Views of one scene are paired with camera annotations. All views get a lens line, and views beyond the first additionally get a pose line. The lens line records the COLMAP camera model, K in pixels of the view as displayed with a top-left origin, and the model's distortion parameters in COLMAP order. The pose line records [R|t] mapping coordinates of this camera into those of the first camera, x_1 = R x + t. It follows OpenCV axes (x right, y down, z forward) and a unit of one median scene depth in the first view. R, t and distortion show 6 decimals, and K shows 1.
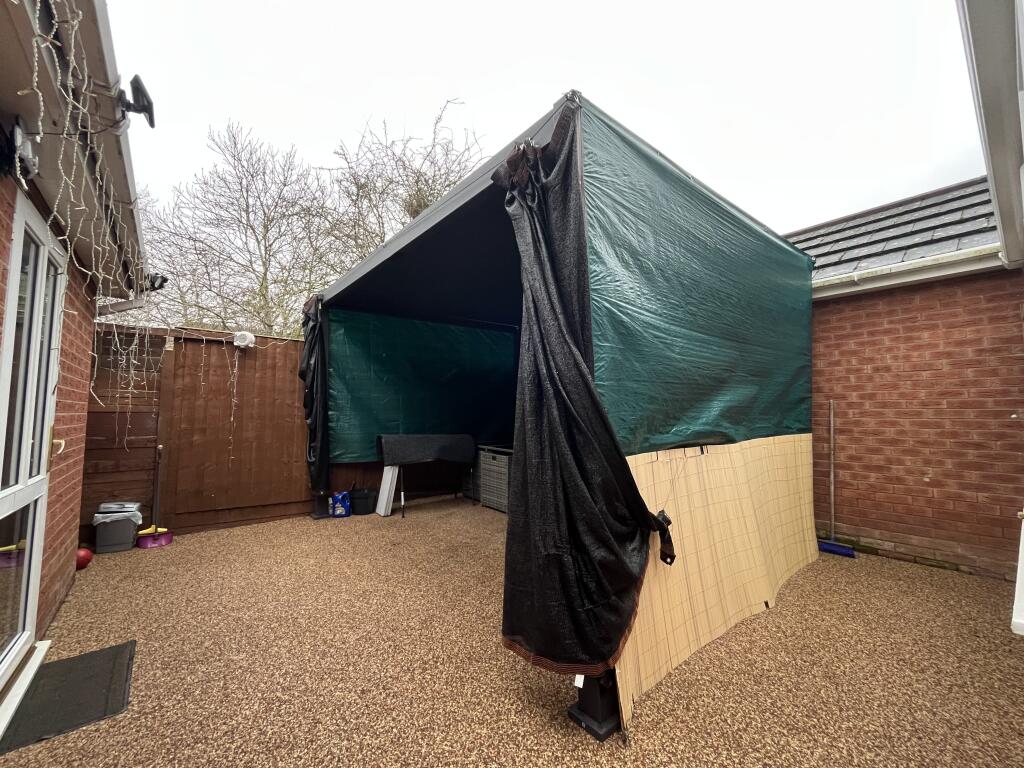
lens RADIAL K [[417.9, 0, 509.9], [0, 417.9, 386.0], [0, 0, 1]] dist [-0.001807, -0.000217]
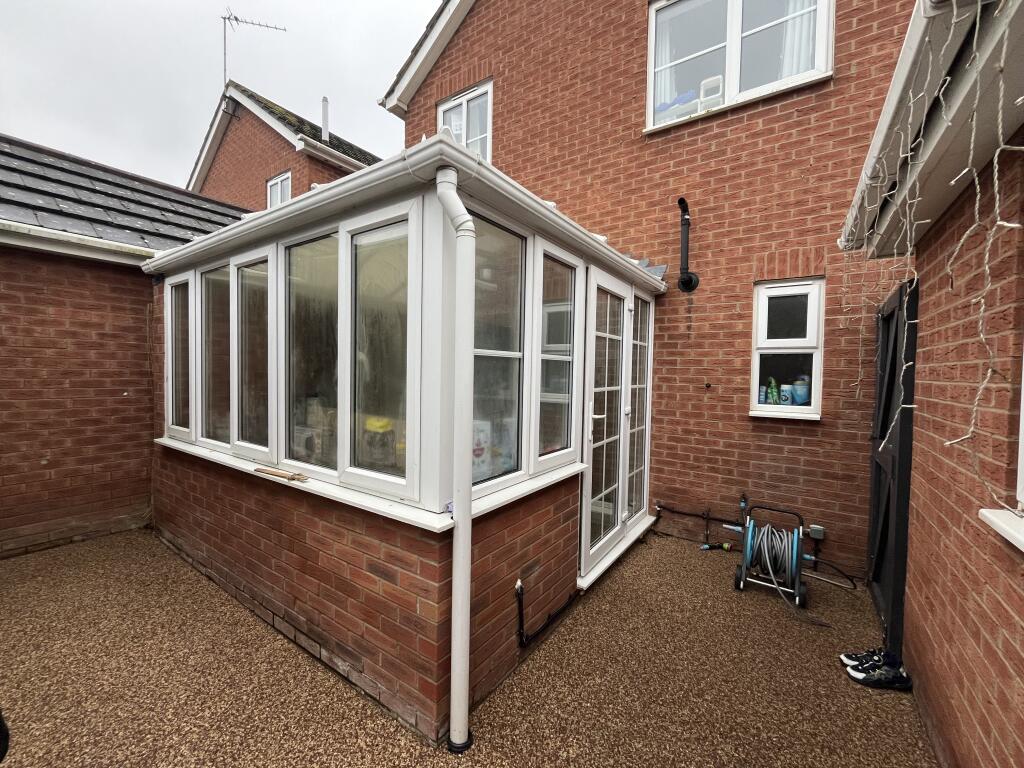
lens RADIAL K [[417.9, 0, 509.8], [0, 417.9, 386.8], [0, 0, 1]] dist [-0.001807, -0.000217]
pose [[-0.284766, -0.042328, 0.957662, -0.221004], [-0.084733, 0.996226, 0.018836, -0.058654], [-0.954845, -0.075782, -0.287278, 0.281688]]
